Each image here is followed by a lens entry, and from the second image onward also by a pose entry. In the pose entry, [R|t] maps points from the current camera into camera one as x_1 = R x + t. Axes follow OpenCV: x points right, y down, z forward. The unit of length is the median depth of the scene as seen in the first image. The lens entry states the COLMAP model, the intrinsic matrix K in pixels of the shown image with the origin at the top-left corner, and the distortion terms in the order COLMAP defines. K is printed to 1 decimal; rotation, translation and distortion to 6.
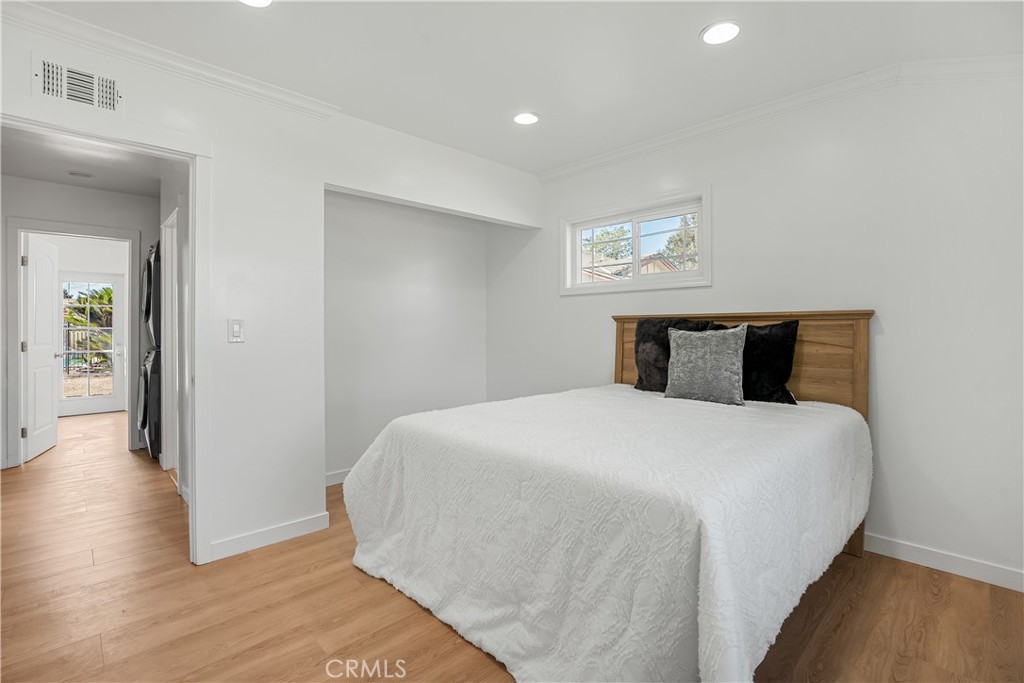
lens RADIAL K [[471.6, 0, 507.5], [0, 471.6, 320.9], [0, 0, 1]] dist [-0.040734, 0.013213]
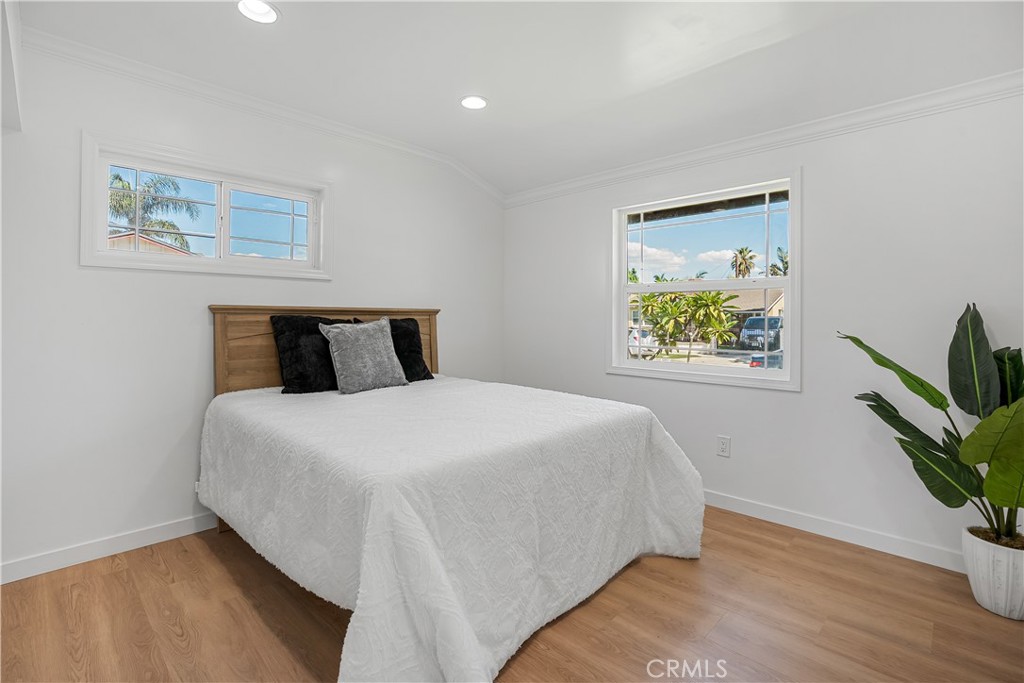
lens RADIAL K [[471.6, 0, 507.5], [0, 471.6, 320.9], [0, 0, 1]] dist [-0.040734, 0.013213]
pose [[0.015657, 0.001239, 0.999877, -0.650582], [-0.016425, 0.999865, -0.000982, 0.009774], [-0.999743, -0.016407, 0.015675, 0.650409]]
